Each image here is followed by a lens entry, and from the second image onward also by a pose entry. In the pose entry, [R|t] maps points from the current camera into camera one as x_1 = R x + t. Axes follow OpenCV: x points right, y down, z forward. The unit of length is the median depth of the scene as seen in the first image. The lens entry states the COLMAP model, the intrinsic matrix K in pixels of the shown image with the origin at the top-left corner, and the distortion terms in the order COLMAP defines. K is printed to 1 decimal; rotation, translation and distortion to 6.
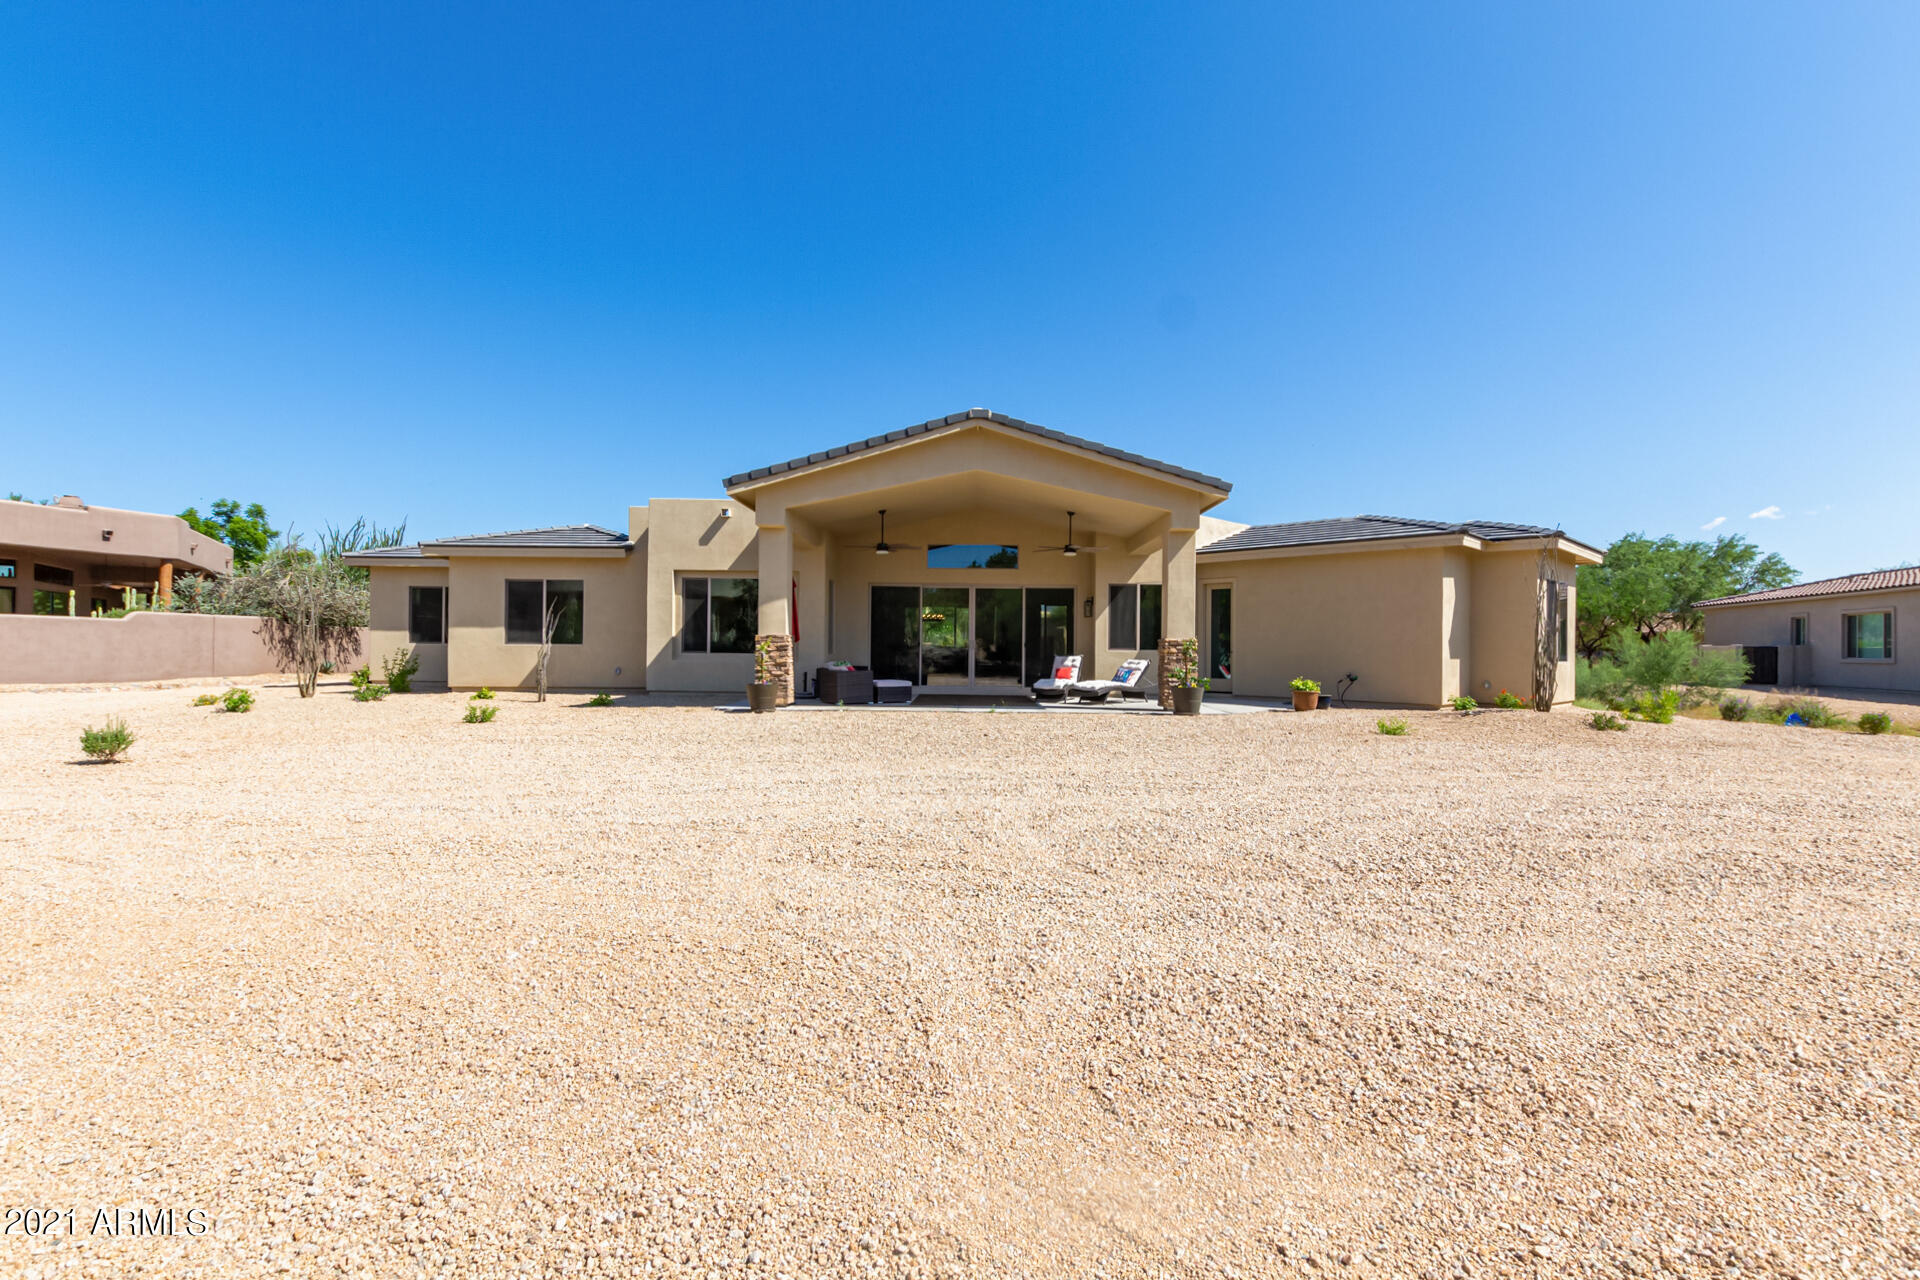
lens RADIAL K [[880.4, 0, 963.2], [0, 880.4, 646.9], [0, 0, 1]] dist [0.002234, 0.000330]
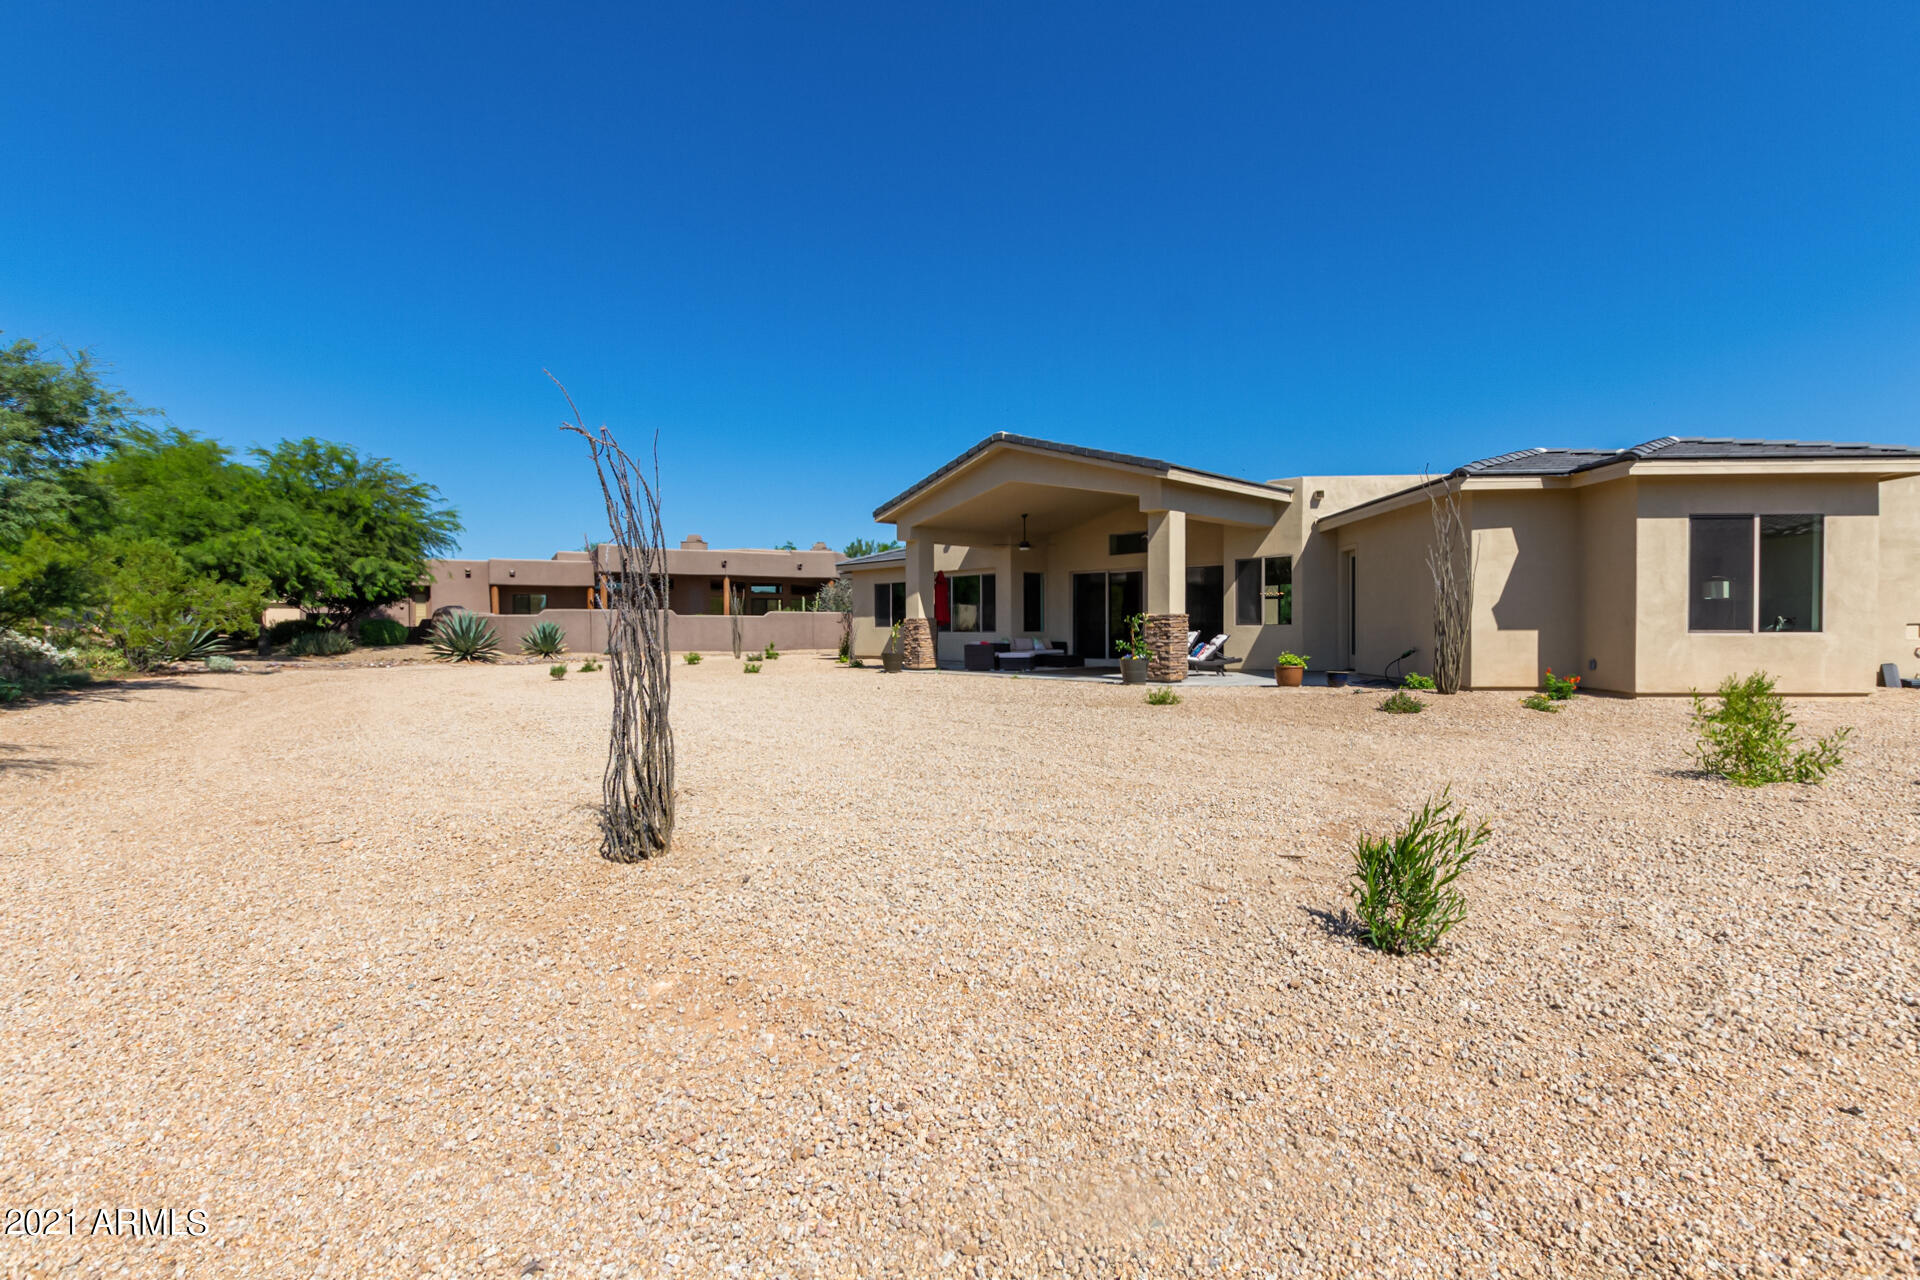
lens RADIAL K [[906.1, 0, 957.9], [0, 906.1, 631.4], [0, 0, 1]] dist [0.000800, -0.000152]
pose [[0.666304, -0.009436, -0.745620, 0.723608], [0.009179, 0.999948, -0.004452, 0.011673], [0.745623, -0.003878, 0.666356, 0.080469]]
